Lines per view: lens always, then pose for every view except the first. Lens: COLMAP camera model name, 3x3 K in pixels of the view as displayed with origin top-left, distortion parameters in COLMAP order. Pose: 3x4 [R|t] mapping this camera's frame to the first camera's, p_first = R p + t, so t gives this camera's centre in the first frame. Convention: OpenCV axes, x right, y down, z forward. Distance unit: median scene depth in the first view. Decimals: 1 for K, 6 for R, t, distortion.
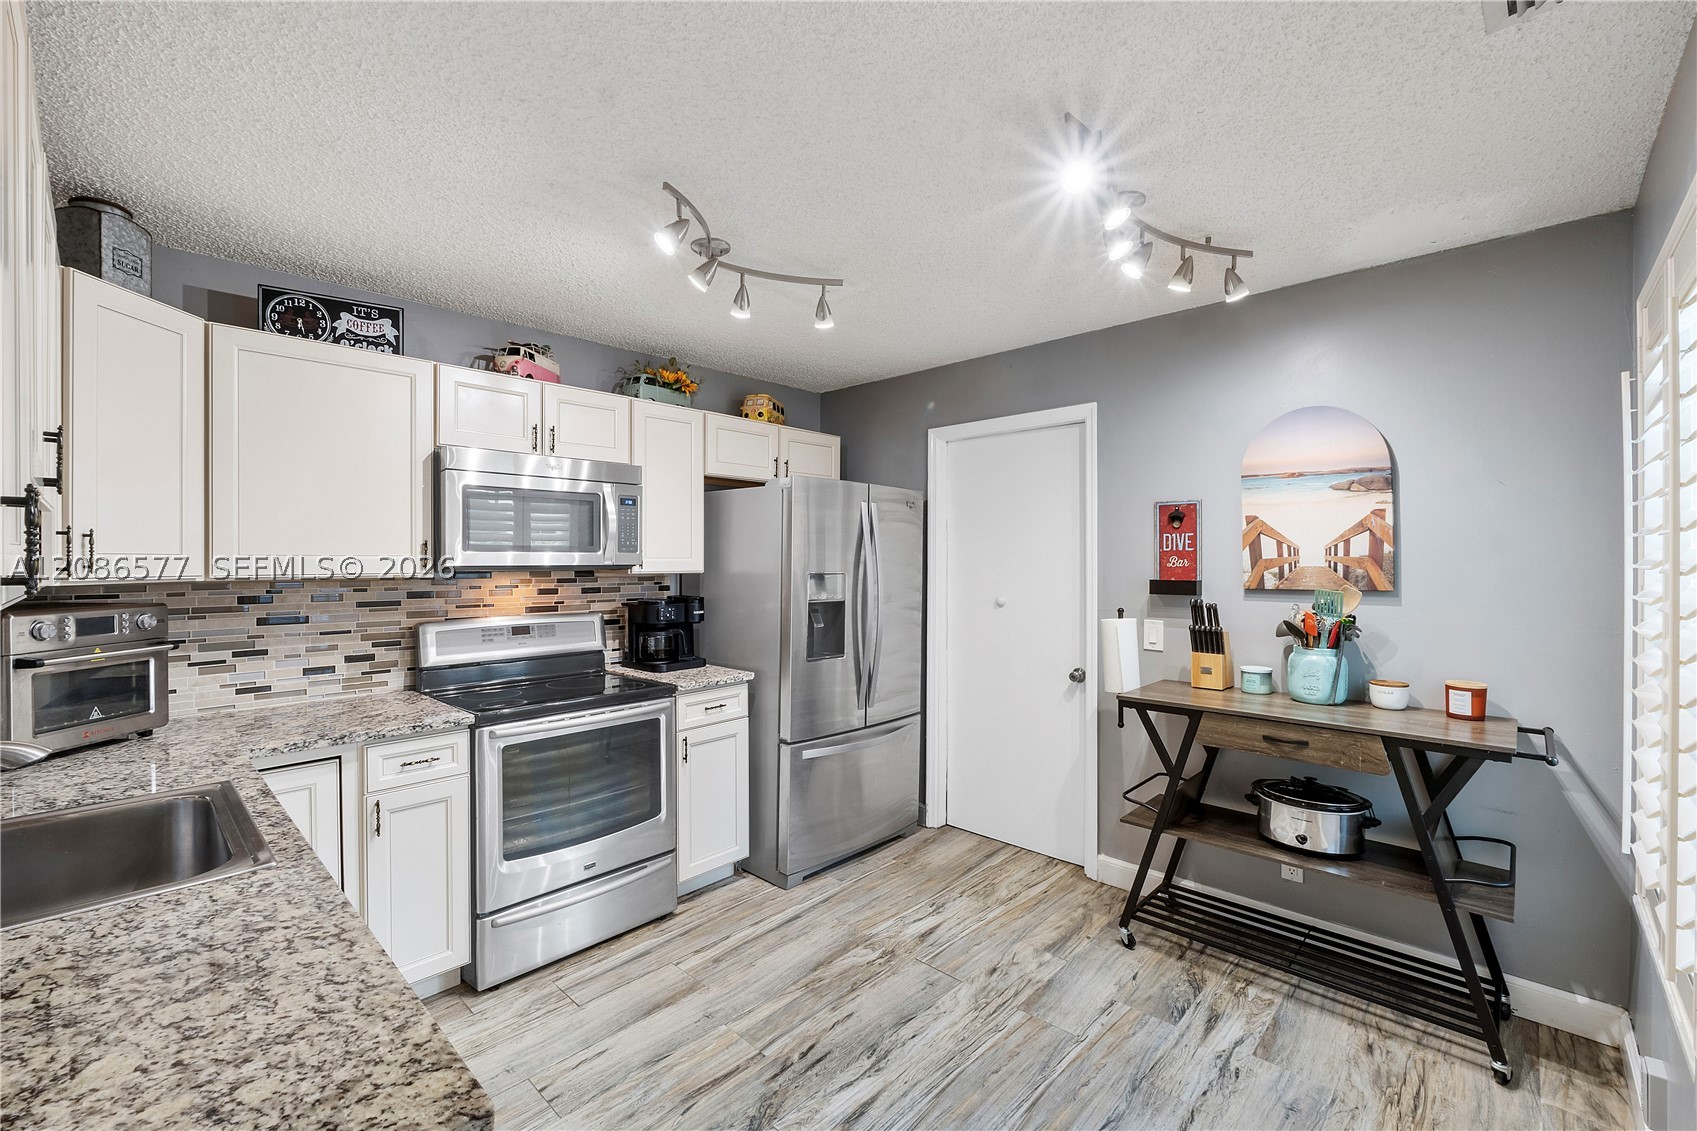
lens RADIAL K [[710.0, 0, 845.9], [0, 710.0, 573.0], [0, 0, 1]] dist [0.070328, -0.000107]
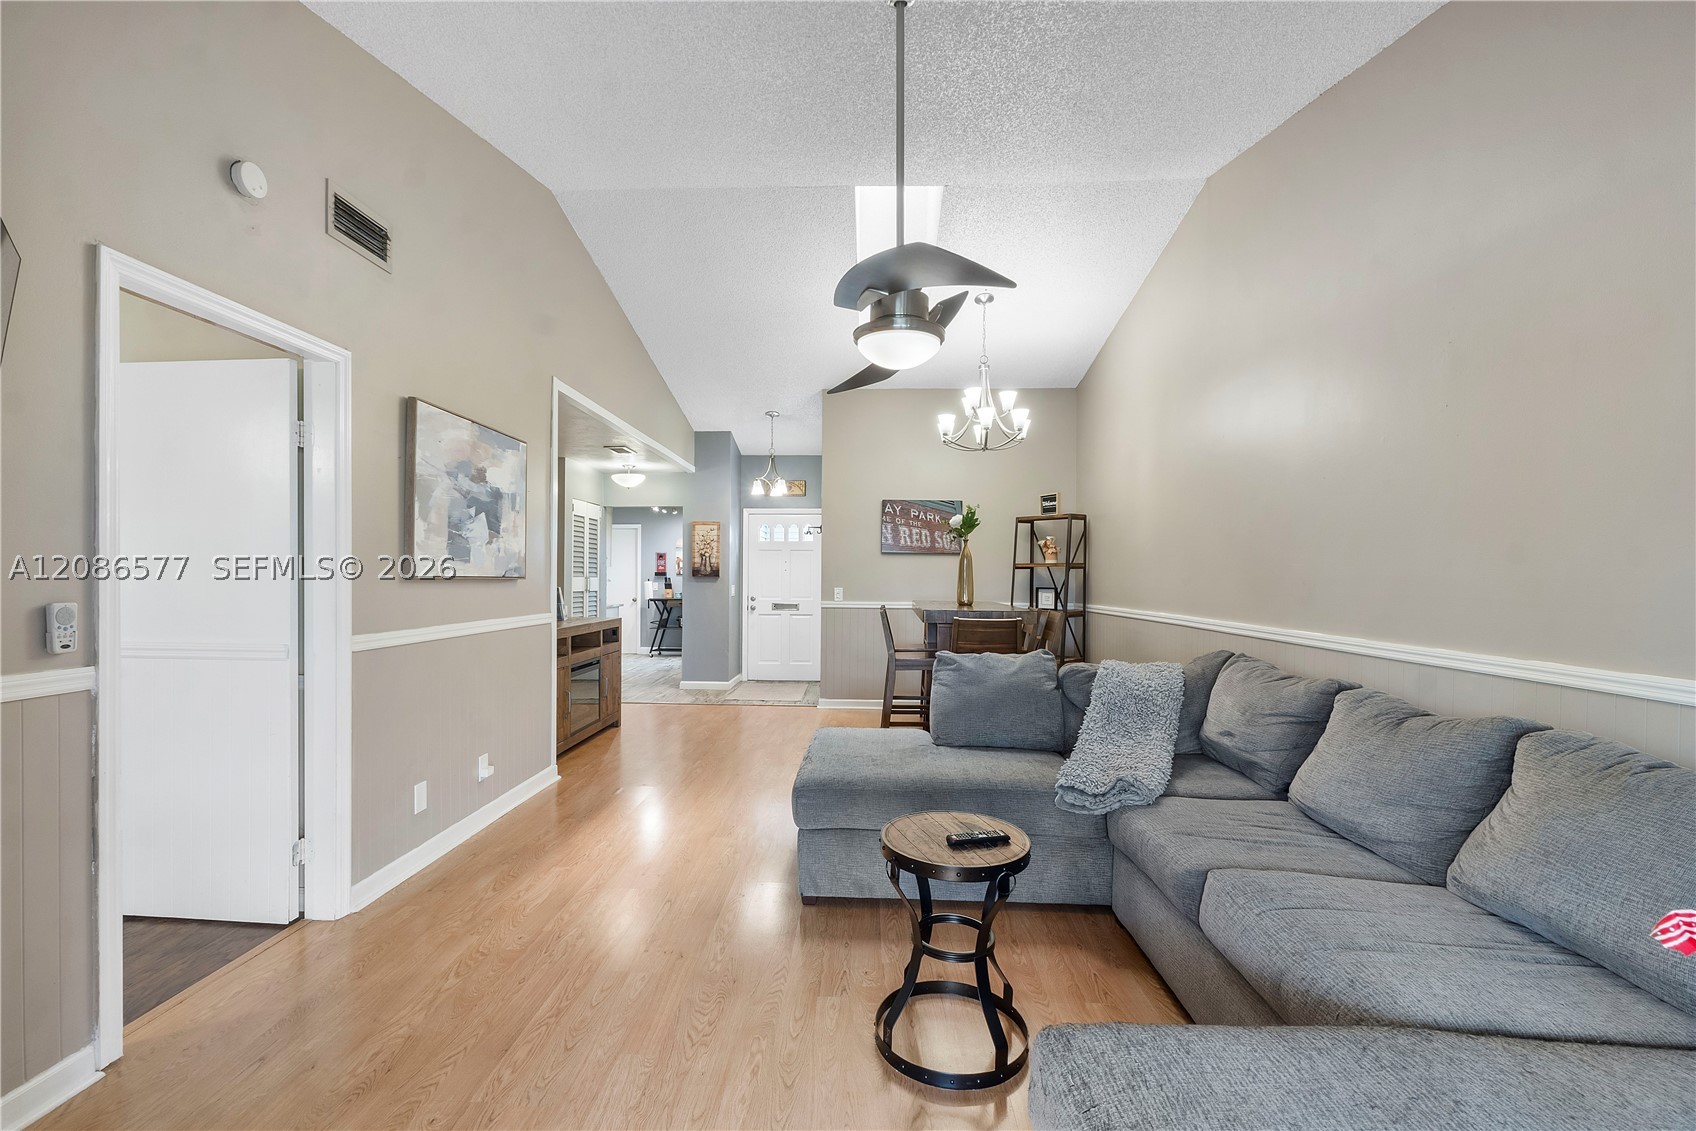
lens RADIAL K [[709.6, 0, 845.4], [0, 709.6, 573.0], [0, 0, 1]] dist [0.070328, -0.000107]
pose [[0.752502, 0.008165, 0.658539, -1.362012], [0.007473, 0.999753, -0.020935, 0.103596], [-0.658548, 0.020675, 0.752255, -2.620646]]
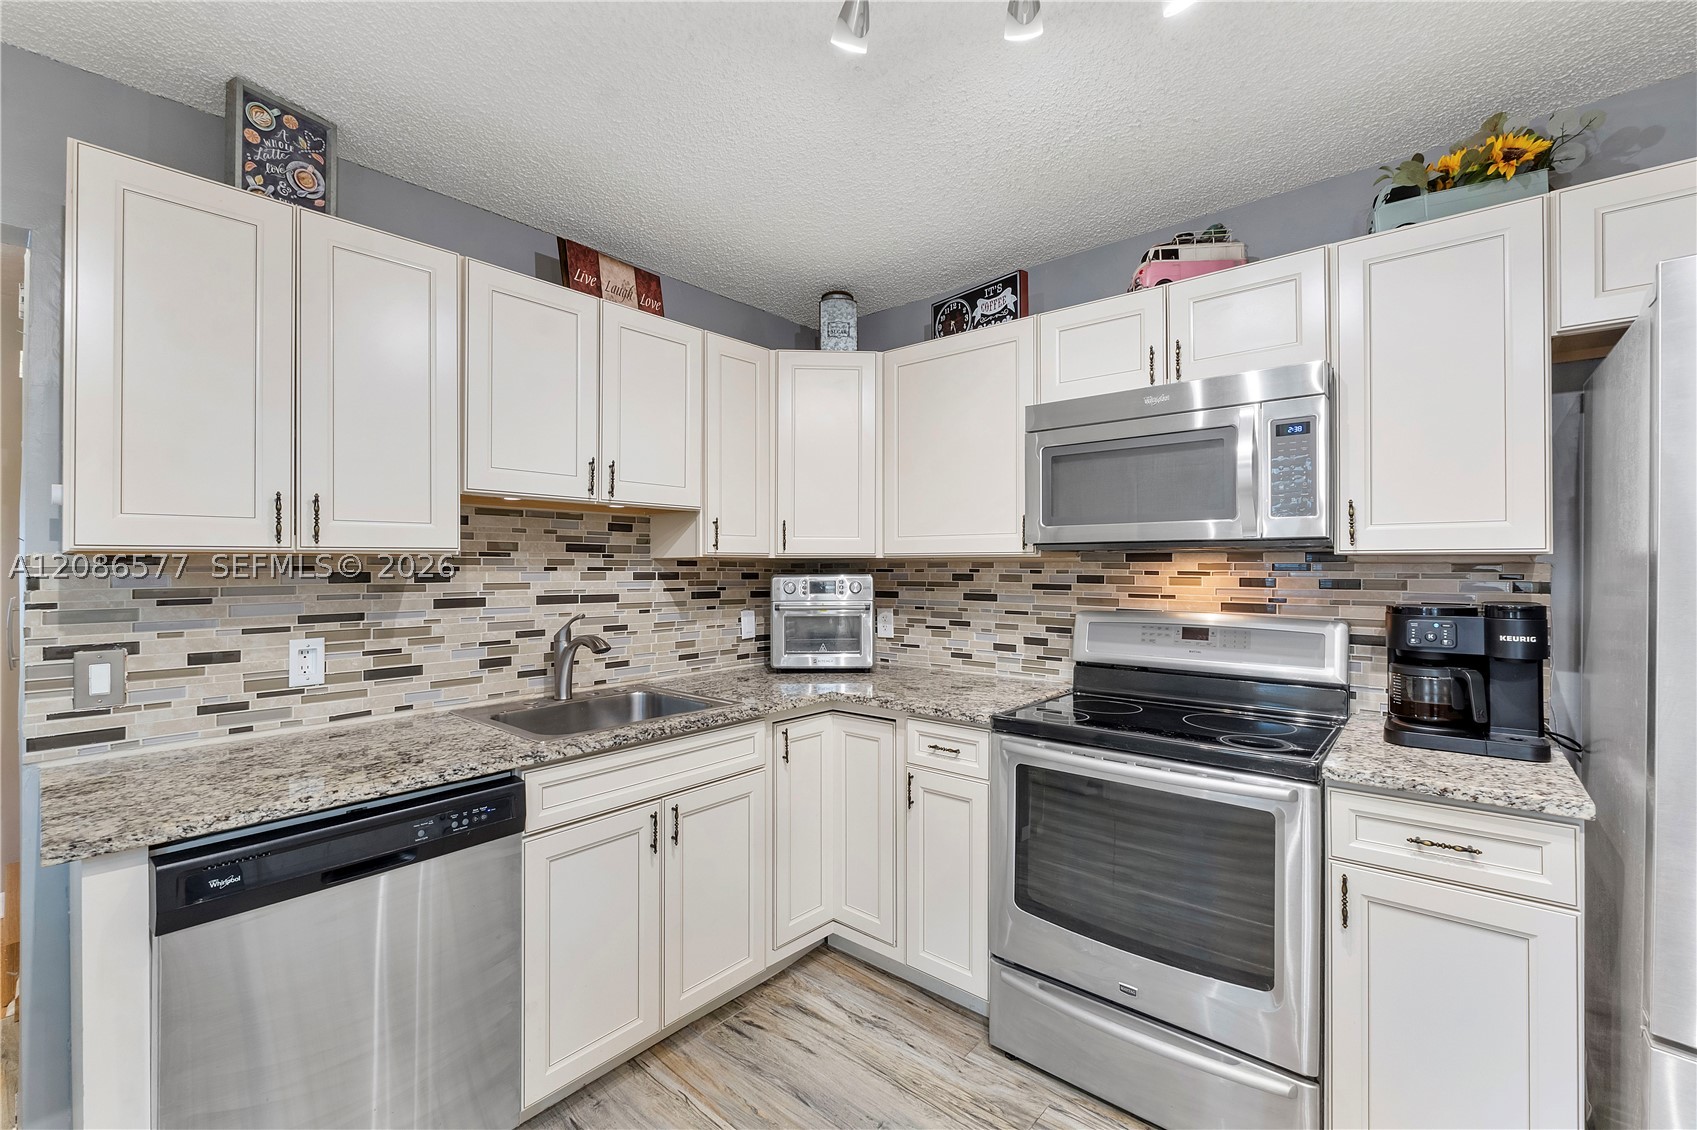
lens RADIAL K [[732.6, 0, 840.0], [0, 732.6, 559.9], [0, 0, 1]] dist [0.001292, 0.000178]
pose [[0.070716, -0.004094, -0.997488, 0.271386], [-0.015072, 0.999873, -0.005172, 0.015665], [0.997383, 0.015400, 0.070645, 0.620517]]
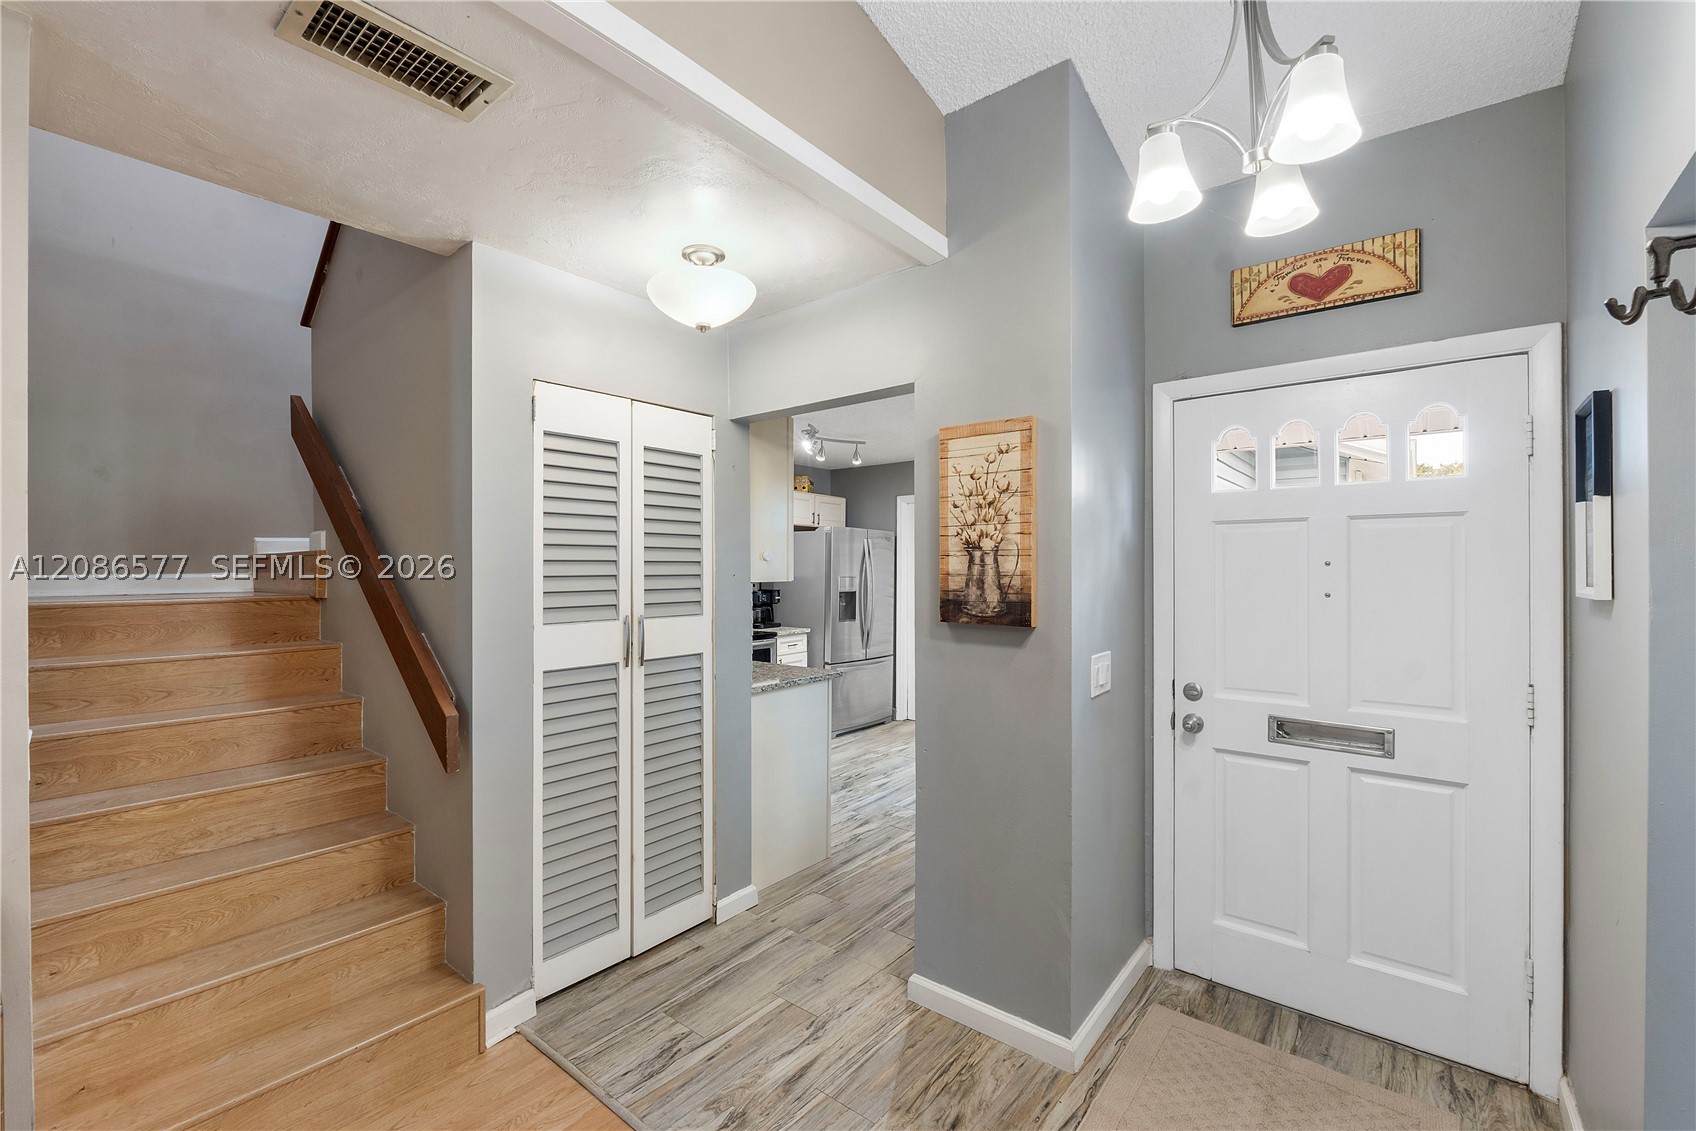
lens RADIAL K [[722.2, 0, 801.1], [0, 722.2, 567.8], [0, 0, 1]] dist [-0.021868, -0.000026]
pose [[0.999349, 0.000521, 0.036082, -0.250158], [0.000184, 0.999809, -0.019533, 0.016498], [-0.036086, 0.019527, 0.999158, -1.051999]]
